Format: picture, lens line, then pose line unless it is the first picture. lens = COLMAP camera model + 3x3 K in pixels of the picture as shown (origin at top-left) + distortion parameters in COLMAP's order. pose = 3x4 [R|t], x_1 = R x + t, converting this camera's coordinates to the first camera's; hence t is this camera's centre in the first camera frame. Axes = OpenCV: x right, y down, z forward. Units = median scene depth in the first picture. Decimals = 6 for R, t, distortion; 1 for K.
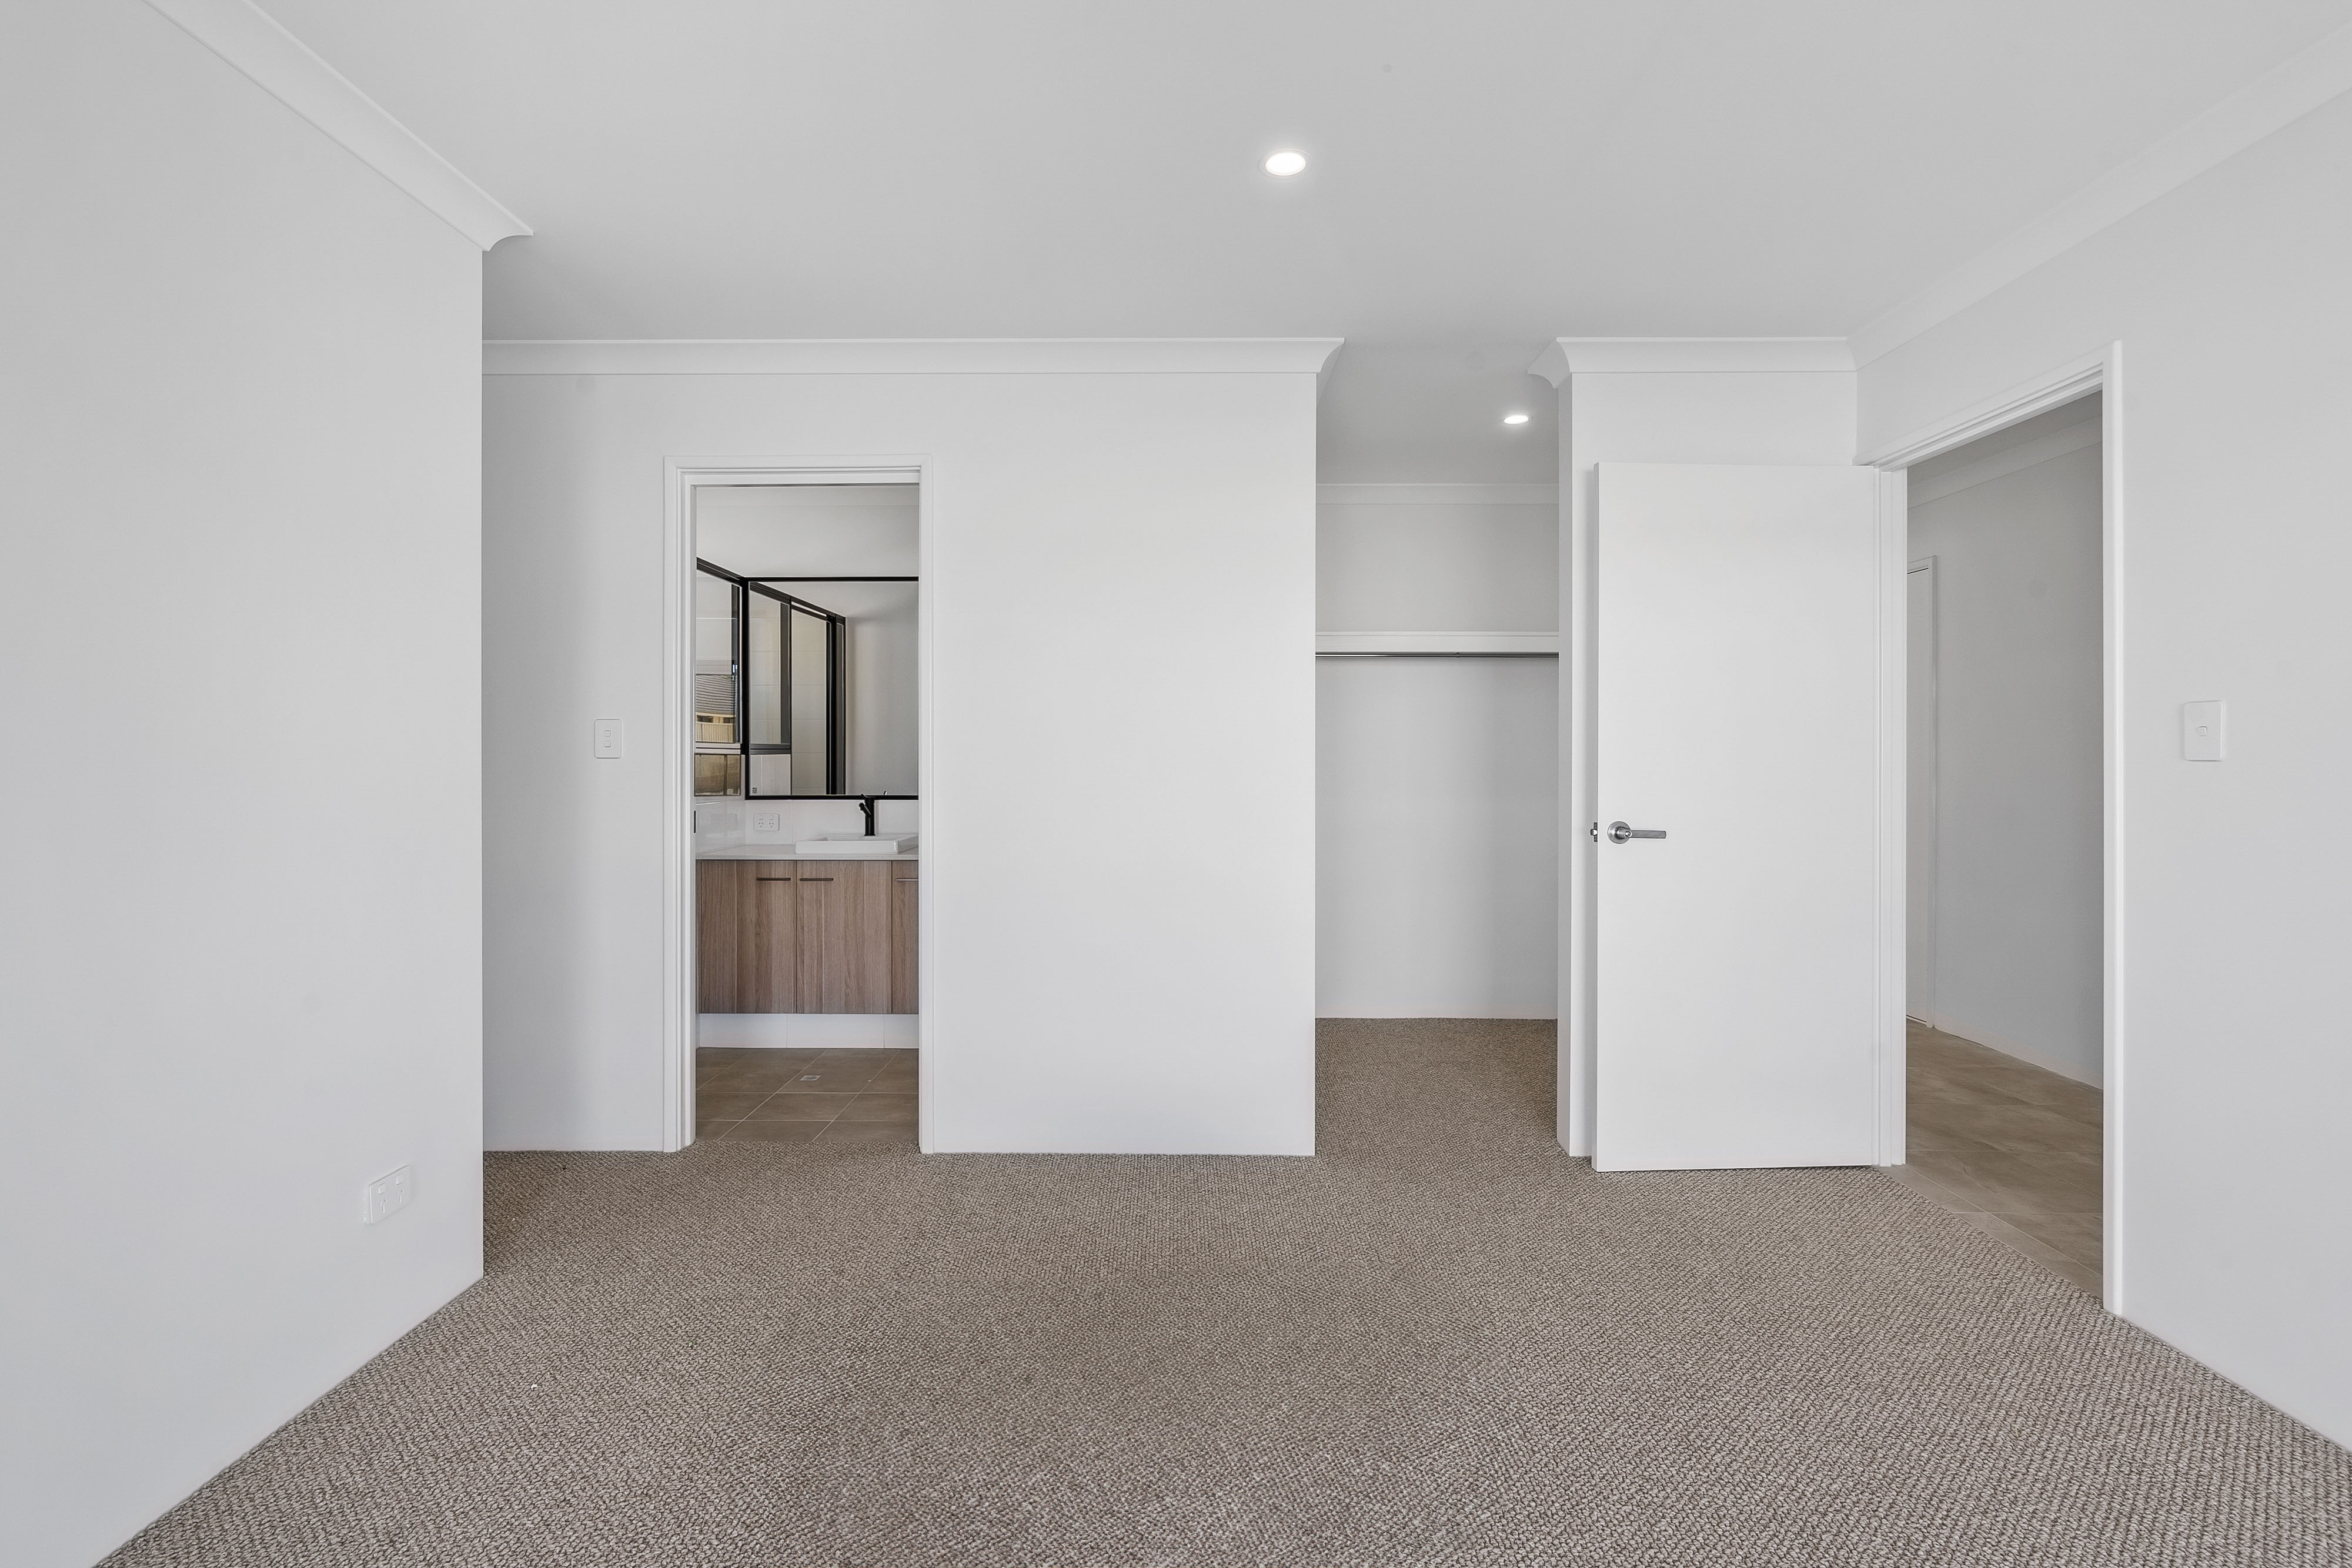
lens RADIAL K [[1091.6, 0, 1172.4], [0, 1091.6, 783.5], [0, 0, 1]] dist [-0.014004, 0.000134]
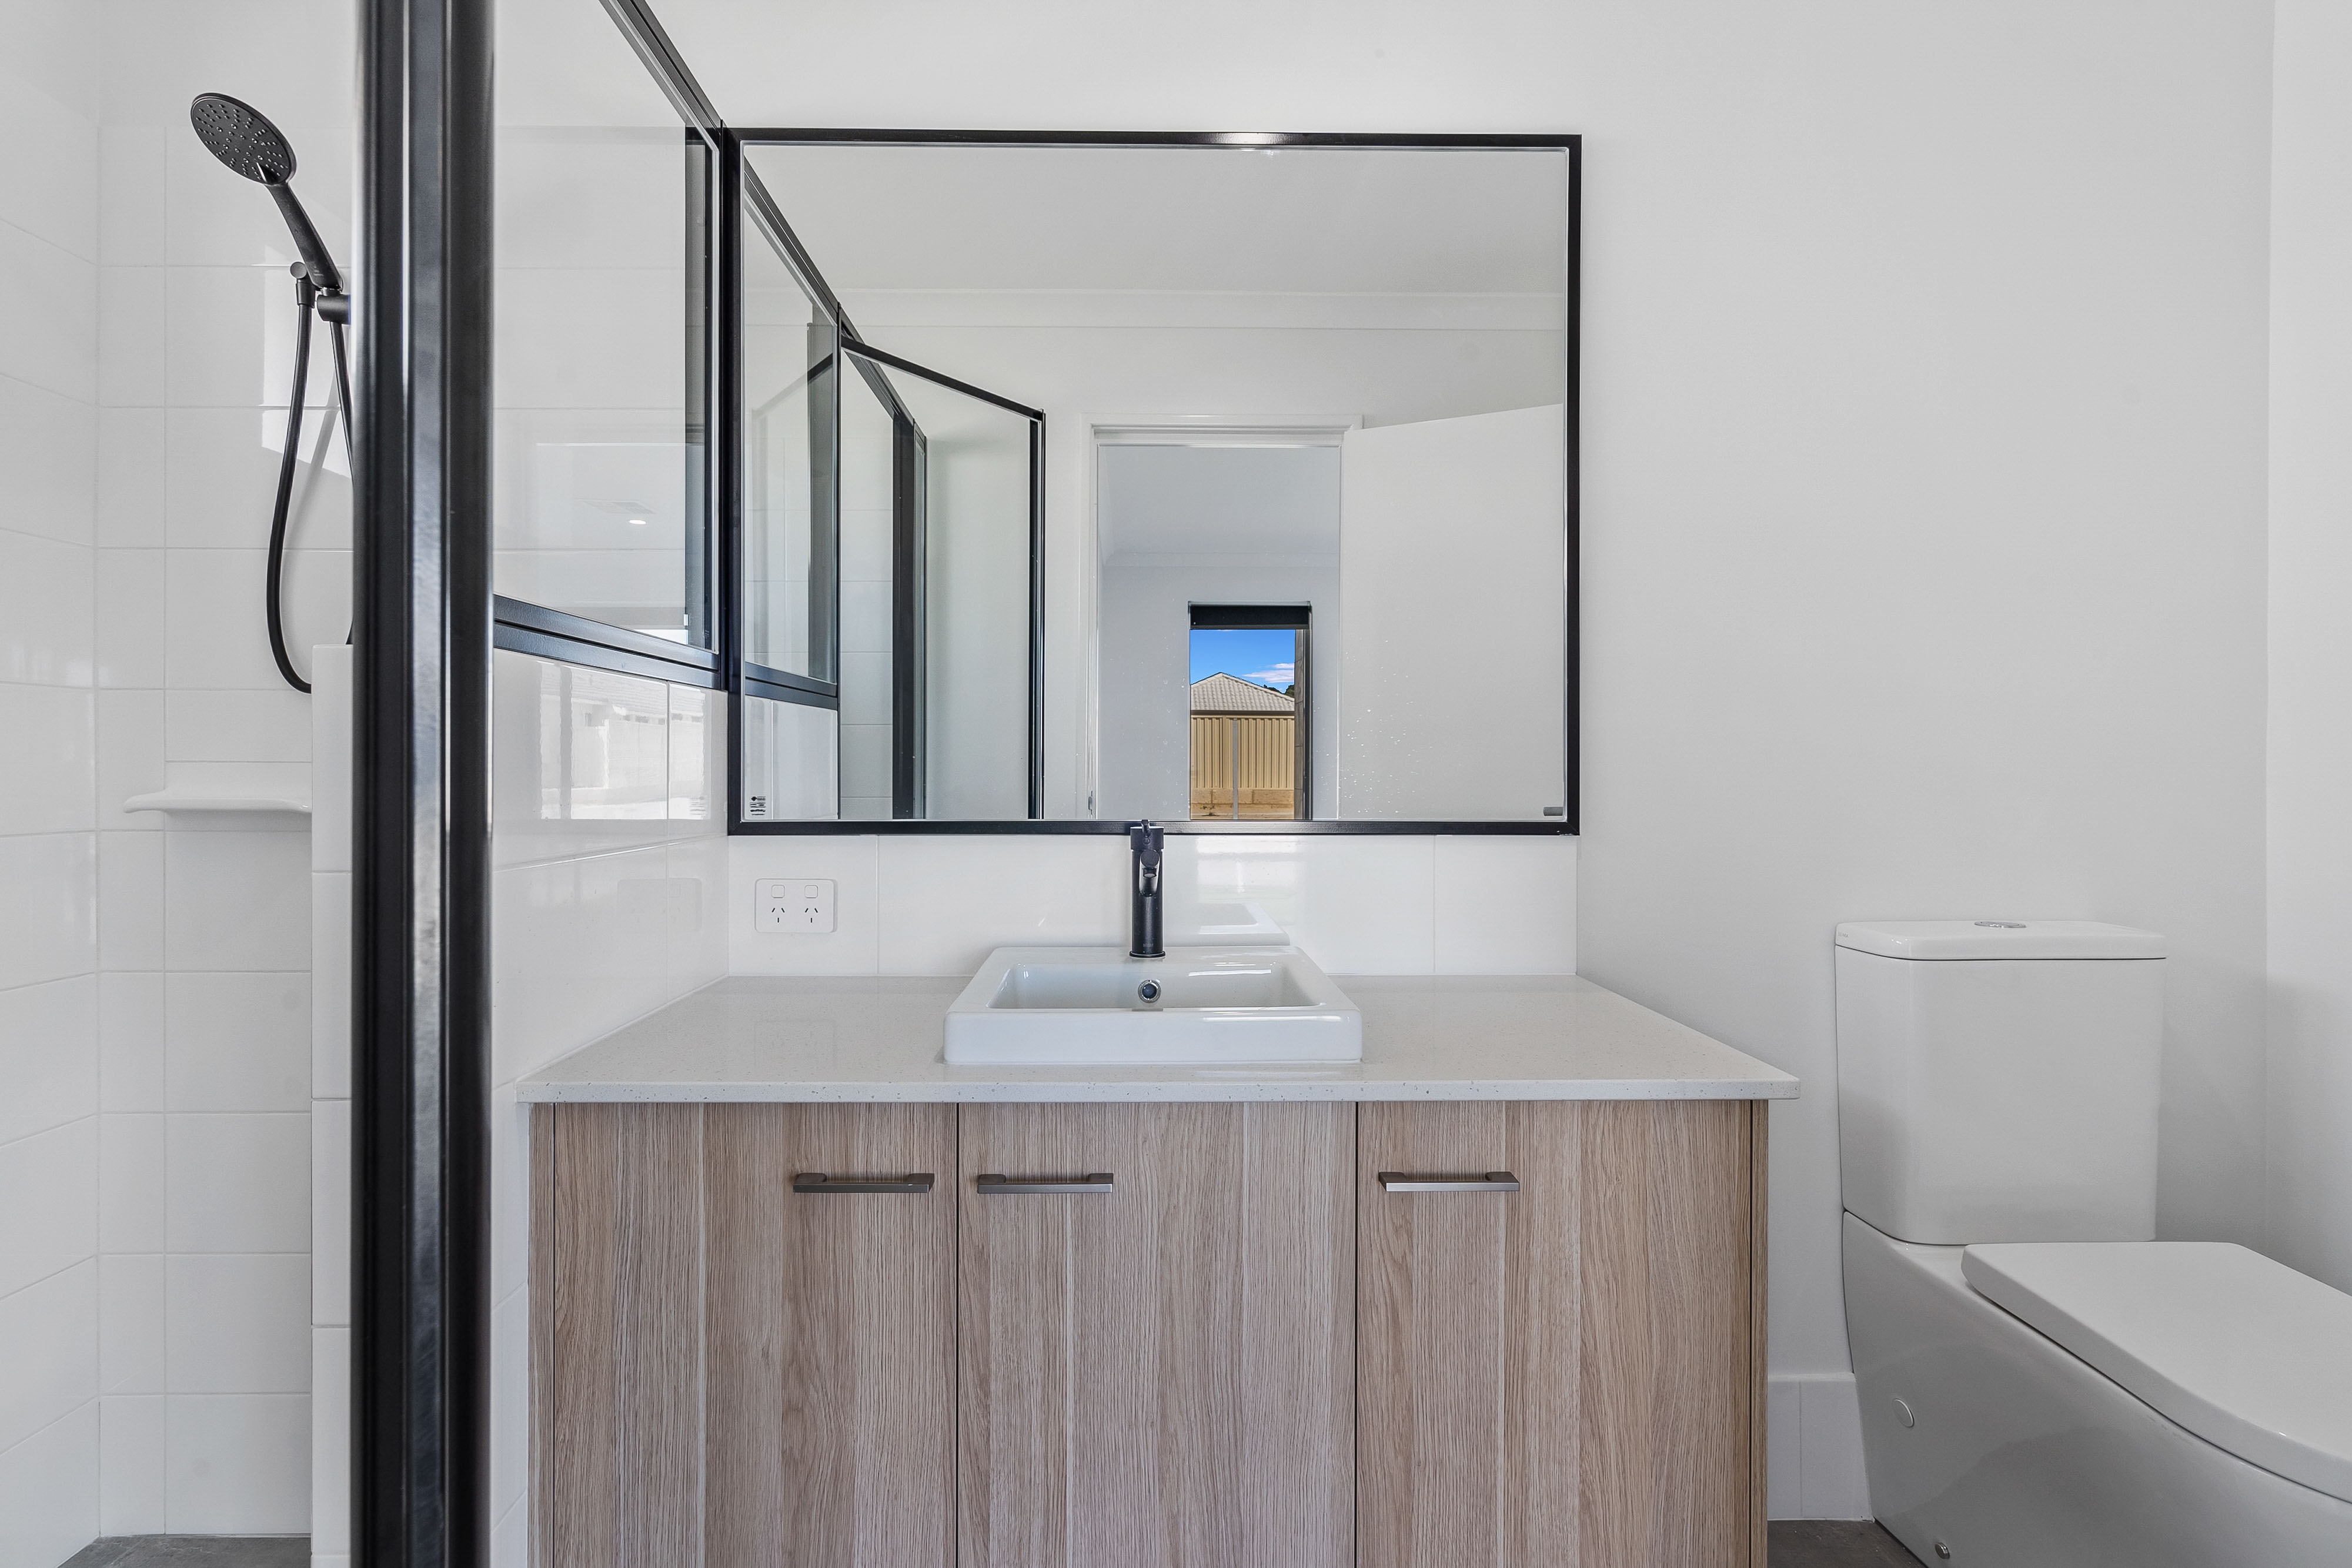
lens RADIAL K [[1091.6, 0, 1178.4], [0, 1091.6, 773.8], [0, 0, 1]] dist [-0.014004, 0.000134]
pose [[0.998917, 0.002576, 0.046463, -0.307697], [-0.002080, 0.999940, -0.010716, 0.000562], [-0.046488, 0.010608, 0.998863, 0.756273]]
